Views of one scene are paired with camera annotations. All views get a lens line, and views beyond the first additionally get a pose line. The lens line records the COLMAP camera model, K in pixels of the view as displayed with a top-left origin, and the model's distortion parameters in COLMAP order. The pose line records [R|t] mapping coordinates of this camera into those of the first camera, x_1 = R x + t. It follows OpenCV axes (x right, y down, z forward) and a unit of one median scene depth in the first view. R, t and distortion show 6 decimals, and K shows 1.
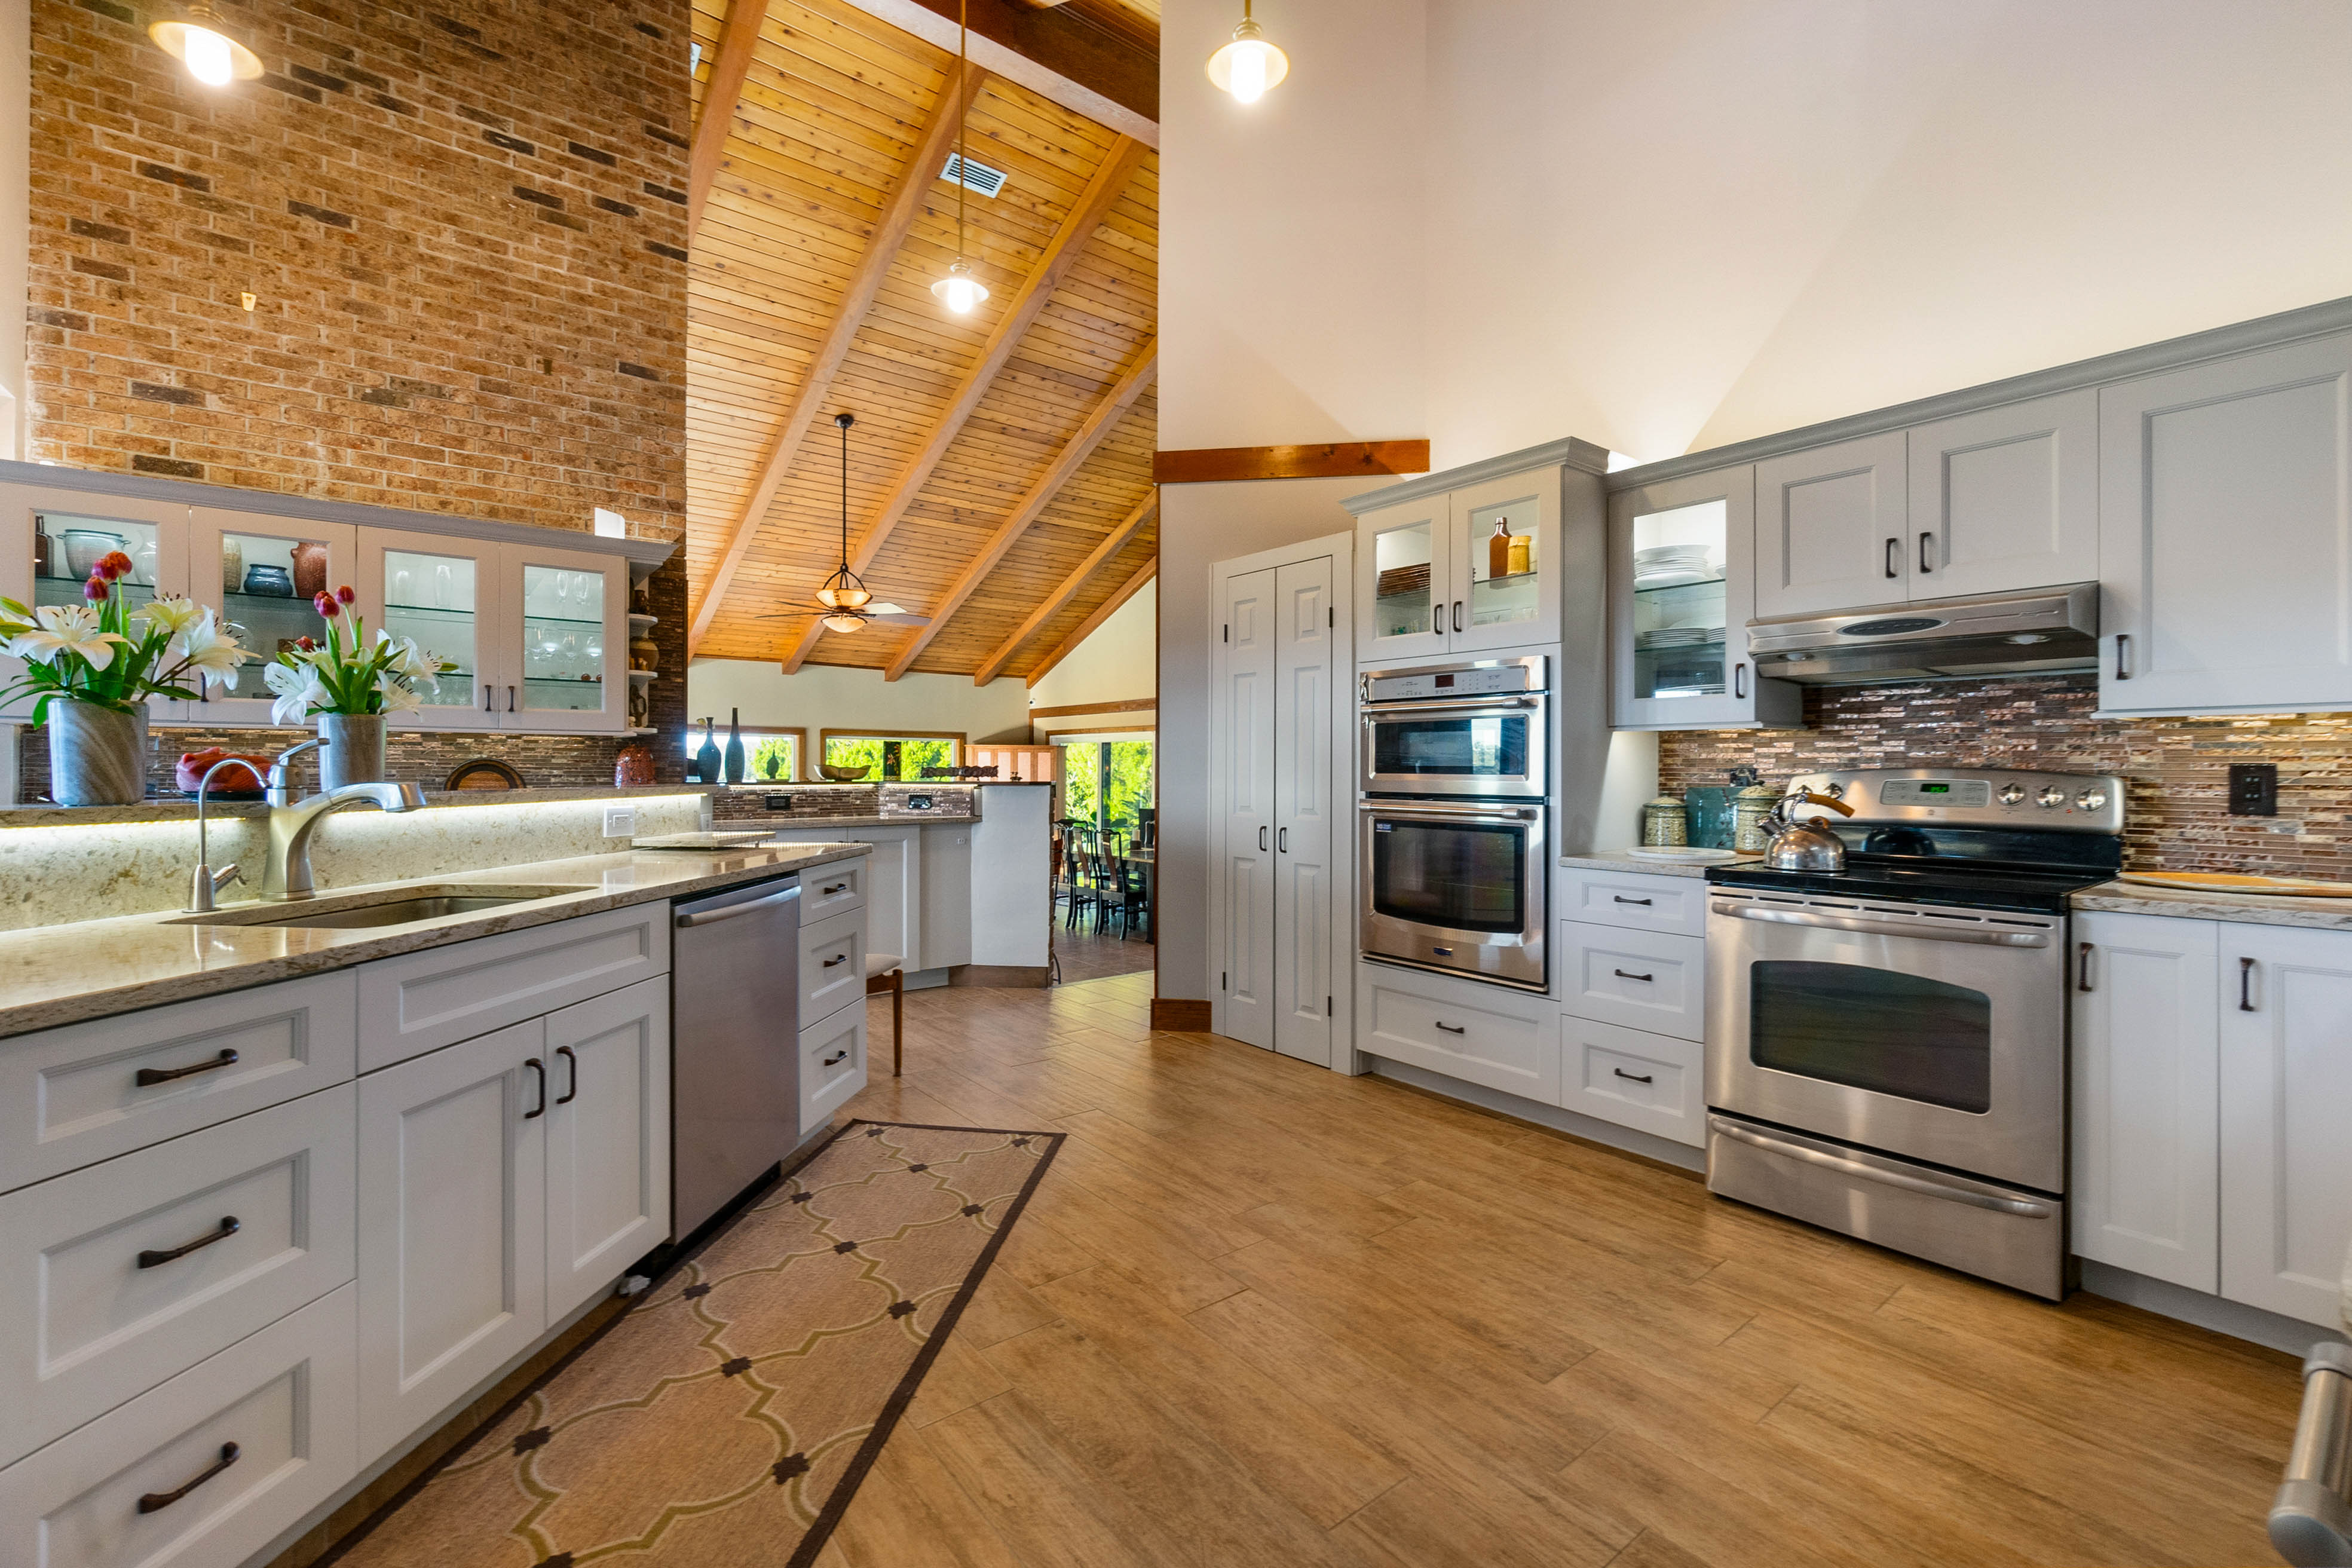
lens RADIAL K [[1010.7, 0, 1161.3], [0, 1010.7, 770.3], [0, 0, 1]] dist [-0.009880, 0.002633]
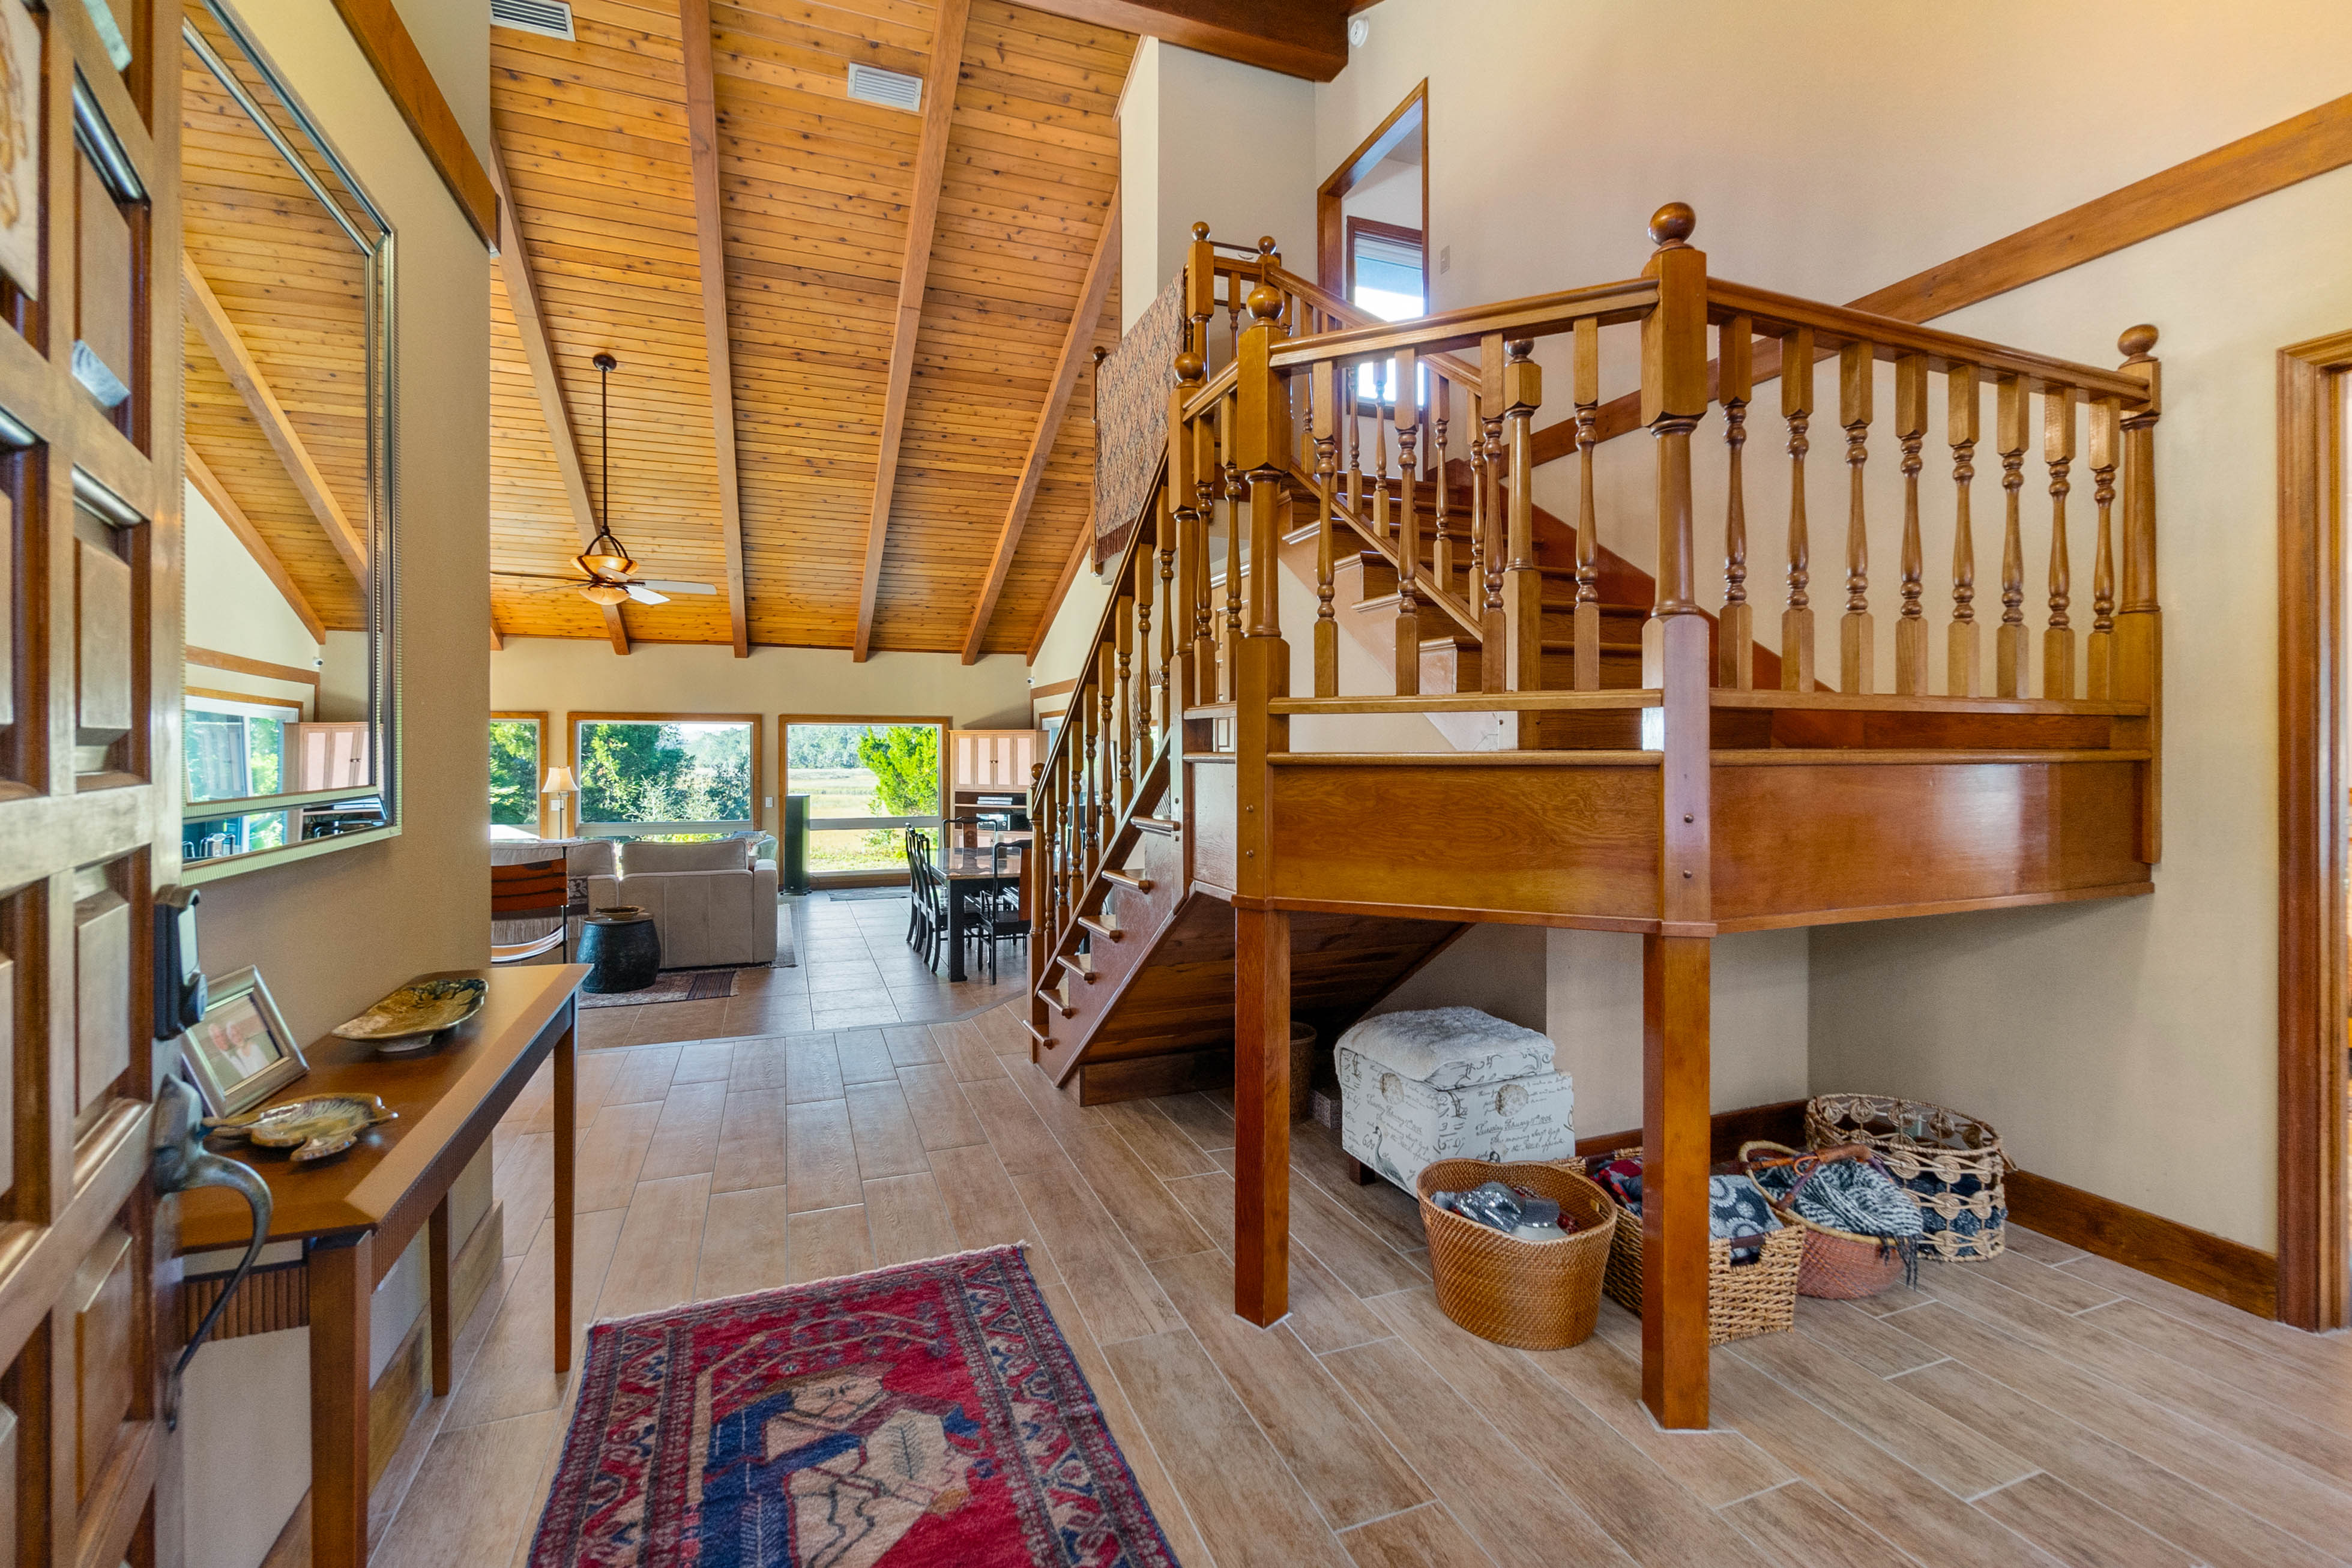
lens RADIAL K [[1010.7, 0, 1155.0], [0, 1010.7, 743.2], [0, 0, 1]] dist [-0.009880, 0.002633]
pose [[0.954430, -0.008265, -0.298322, 0.874191], [0.005071, 0.999921, -0.011479, -0.007474], [0.298393, 0.009444, 0.954396, 0.674690]]
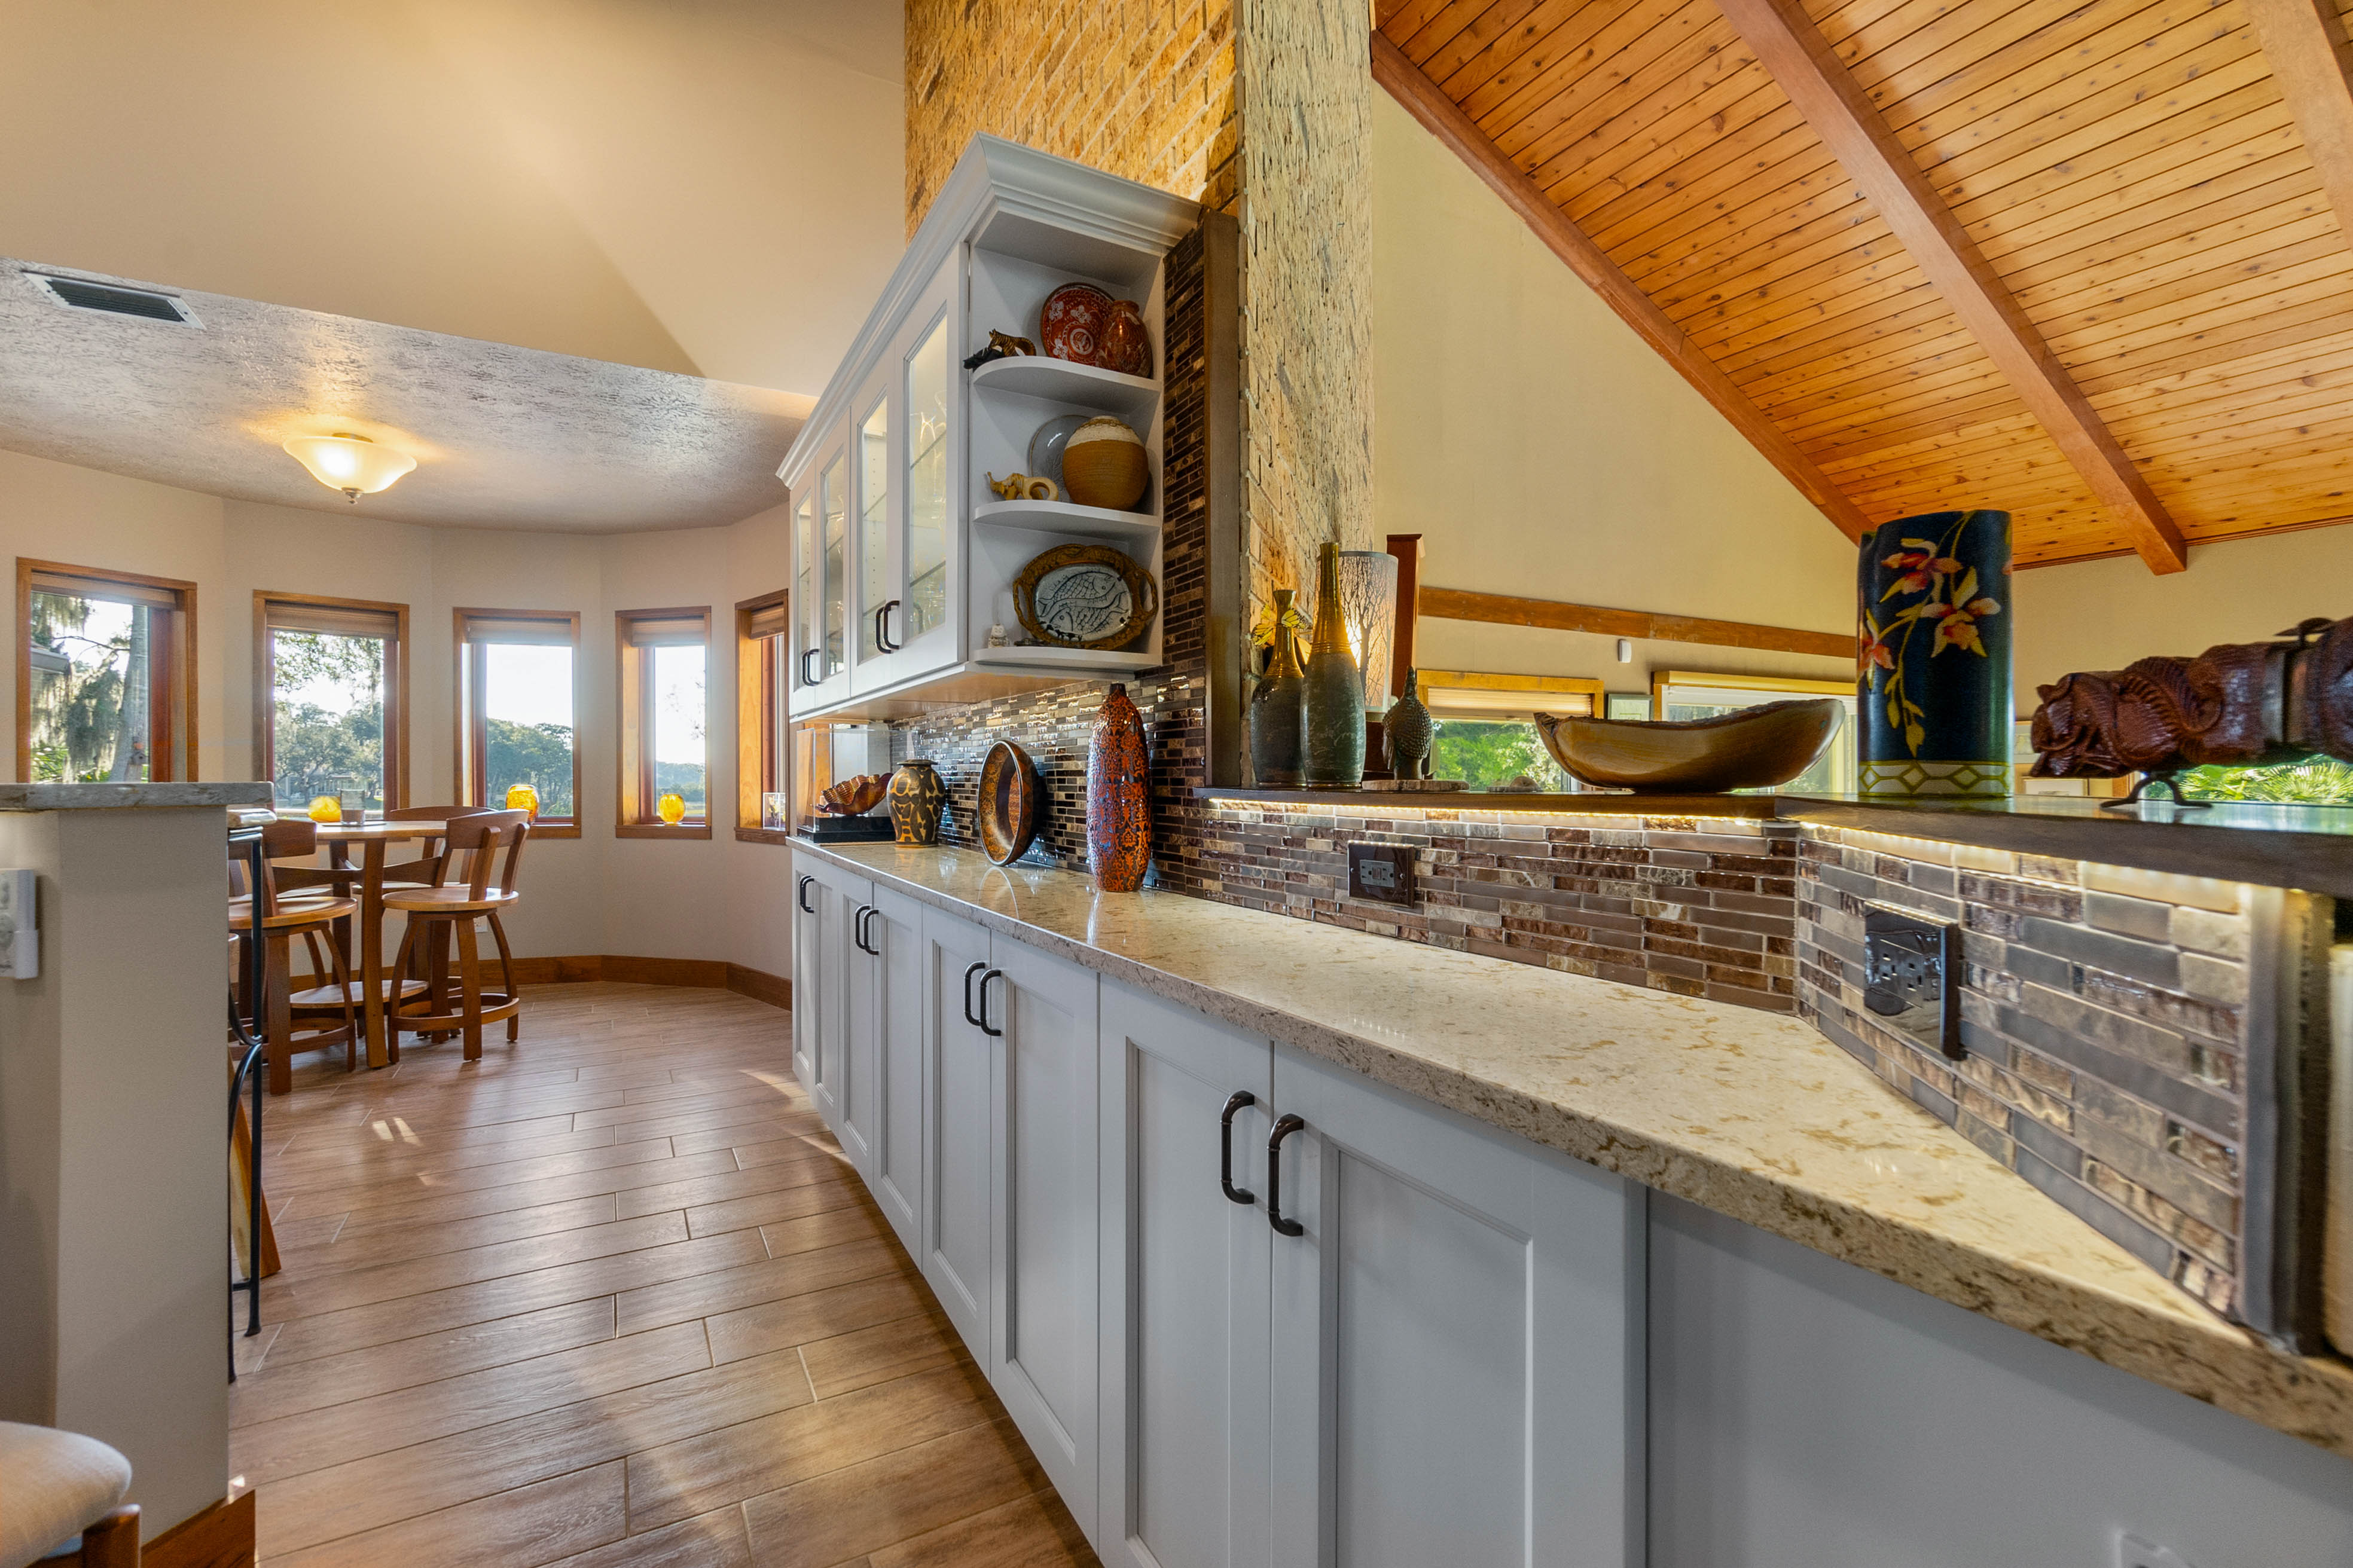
lens RADIAL K [[1011.0, 0, 1170.0], [0, 1011.0, 771.3], [0, 0, 1]] dist [-0.009880, 0.002633]
pose [[-0.153006, -0.010140, -0.988173, -0.155576], [0.000338, 0.999947, -0.010313, 0.011542], [0.988225, -0.001911, -0.152995, 1.296207]]
